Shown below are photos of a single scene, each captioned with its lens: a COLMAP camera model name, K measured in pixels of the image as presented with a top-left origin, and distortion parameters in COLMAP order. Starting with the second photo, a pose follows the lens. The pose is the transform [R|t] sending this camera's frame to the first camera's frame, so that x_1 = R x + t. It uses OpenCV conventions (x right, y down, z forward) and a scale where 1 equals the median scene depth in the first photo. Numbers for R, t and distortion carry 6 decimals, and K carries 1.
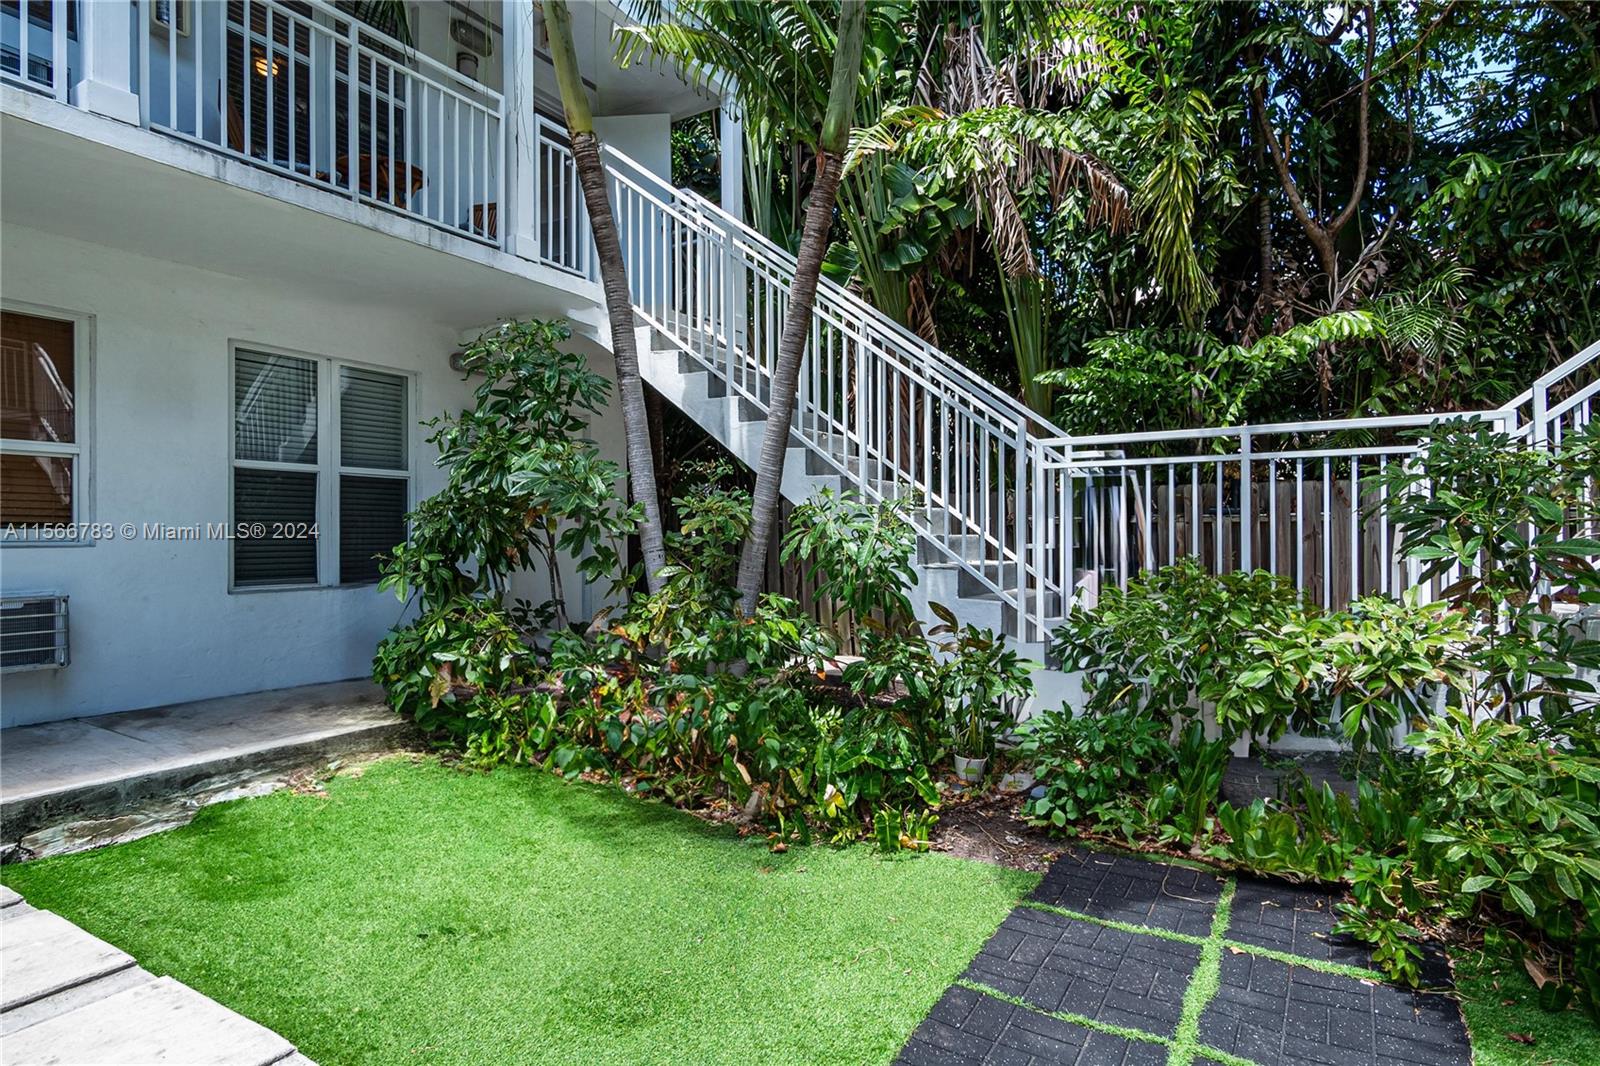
lens RADIAL K [[897.1, 0, 797.4], [0, 897.1, 529.6], [0, 0, 1]] dist [-0.002177, -0.000535]
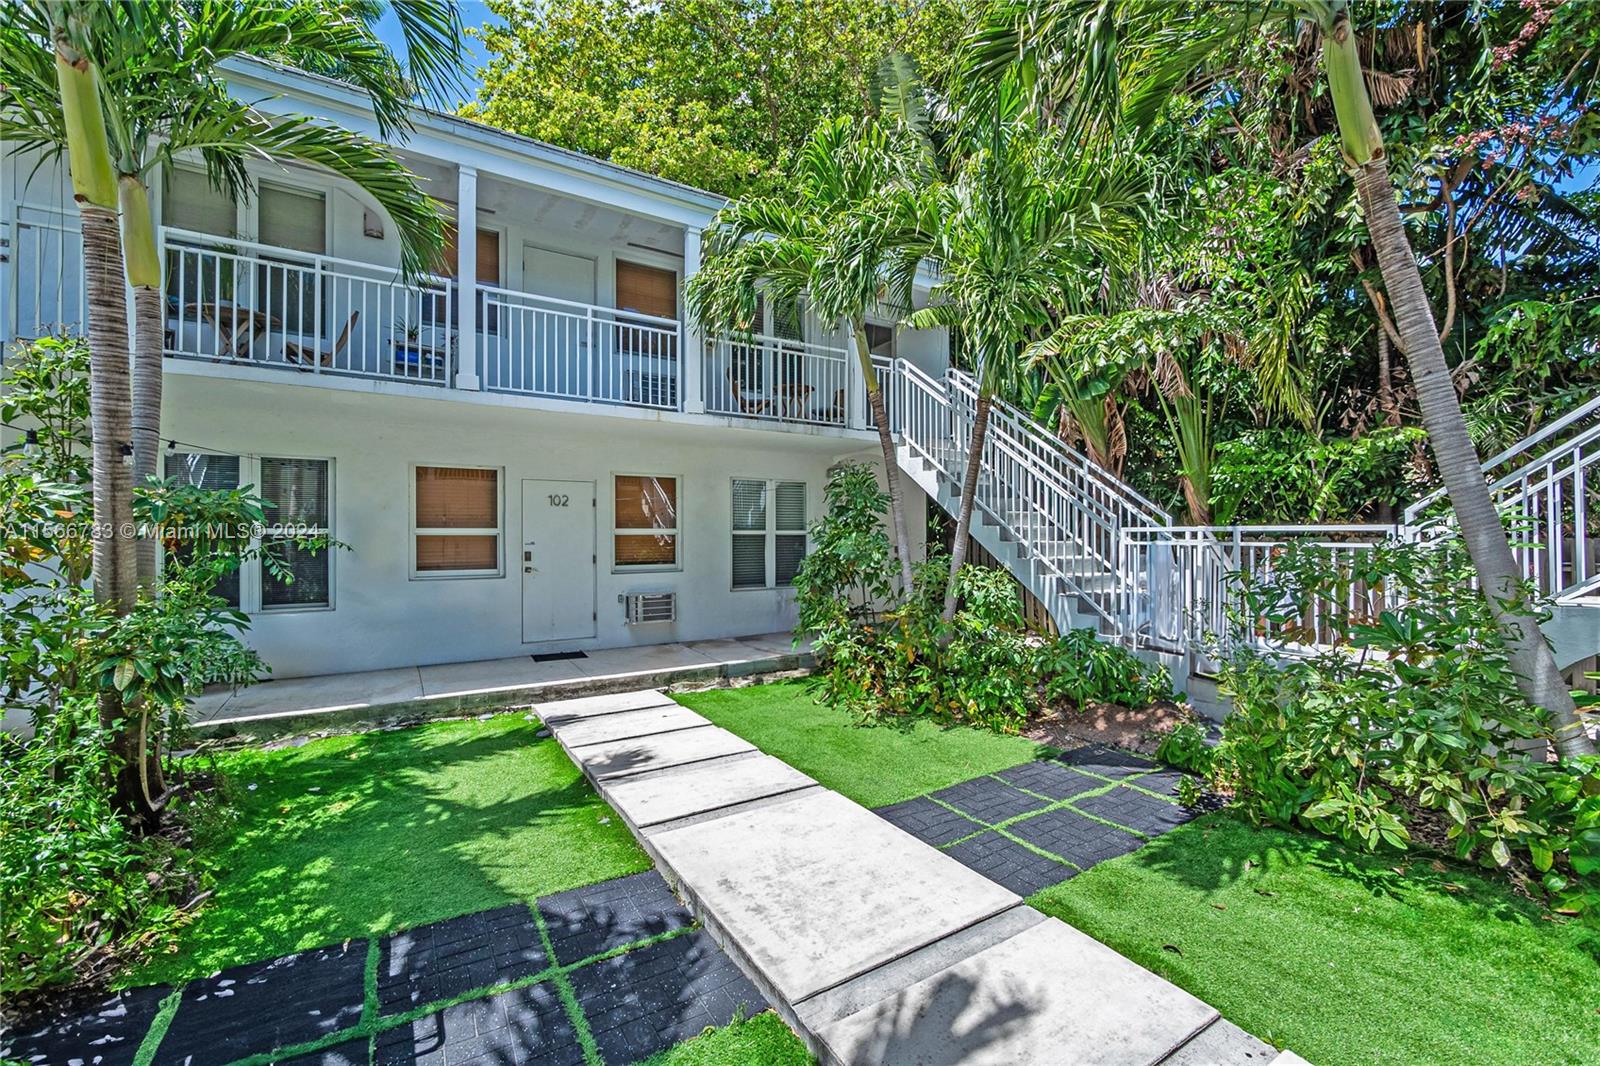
lens RADIAL K [[663.9, 0, 795.0], [0, 663.9, 545.0], [0, 0, 1]] dist [-0.001129, -0.000045]
pose [[0.901330, 0.012846, -0.432942, 0.264408], [-0.002373, 0.999692, 0.024723, -0.101273], [0.433126, -0.021257, 0.901083, -0.491072]]
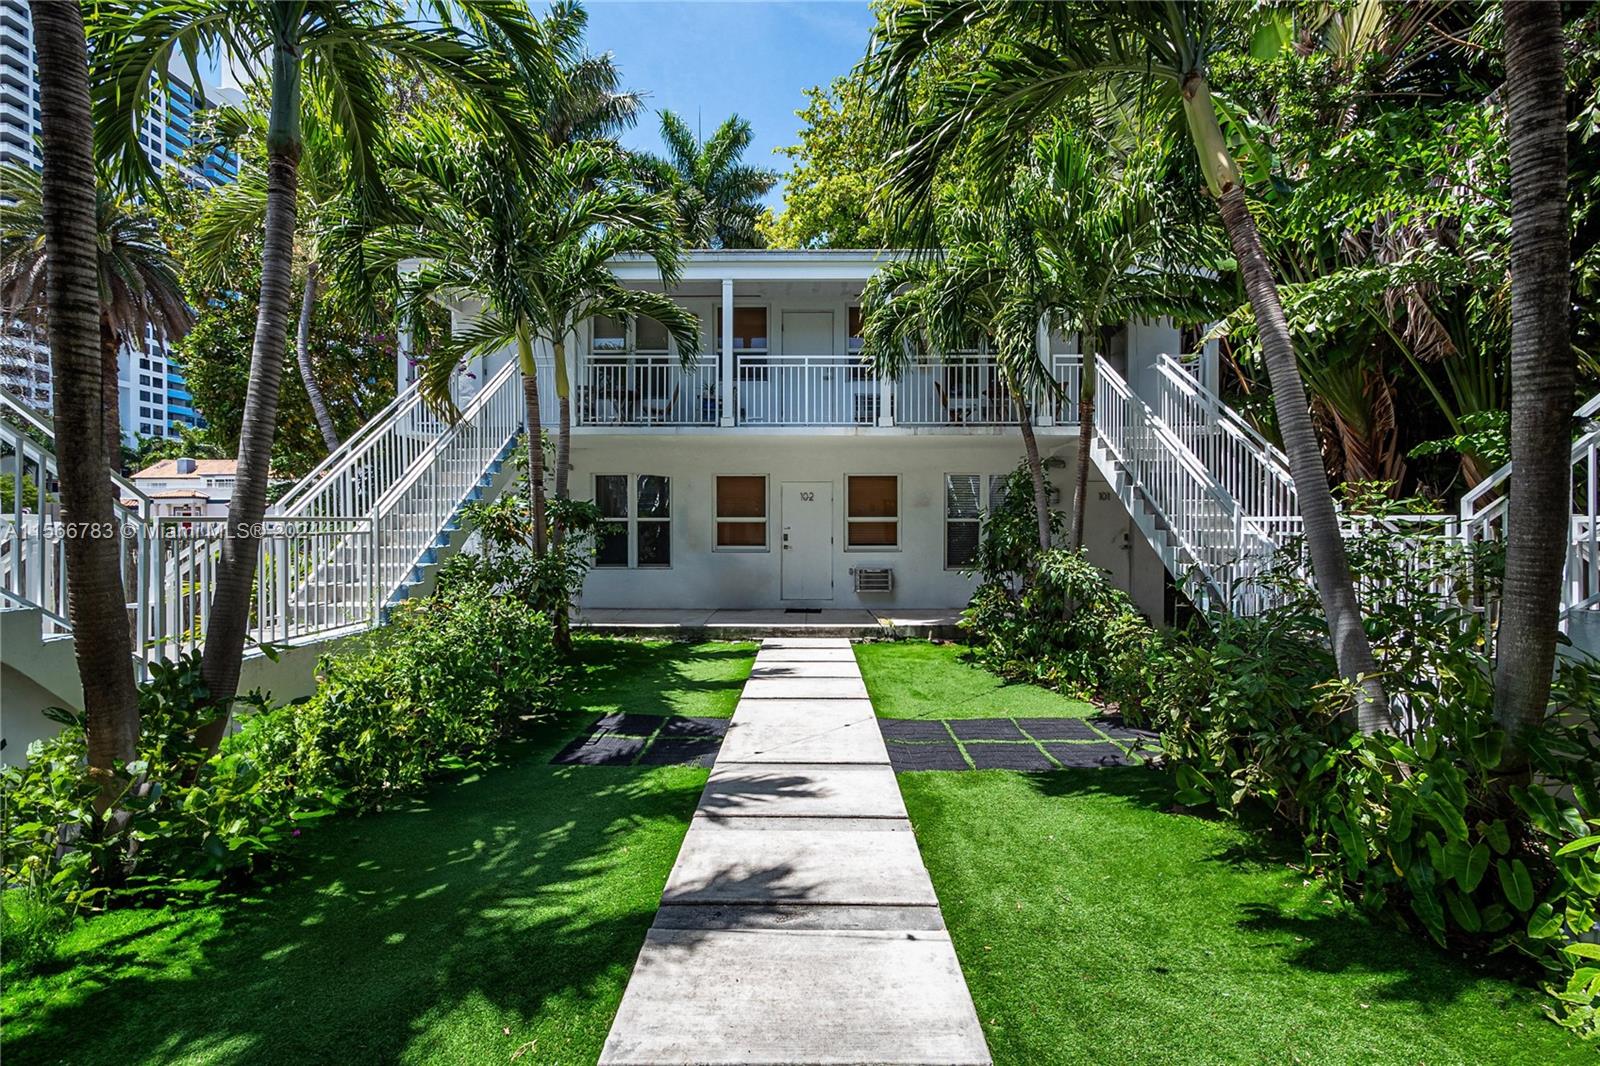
lens RADIAL K [[663.9, 0, 795.0], [0, 663.9, 545.0], [0, 0, 1]] dist [-0.001129, -0.000045]
pose [[0.510512, 0.039015, -0.858985, 0.948367], [0.002519, 0.998898, 0.046867, -0.111757], [0.859867, -0.026090, 0.509851, -0.436112]]
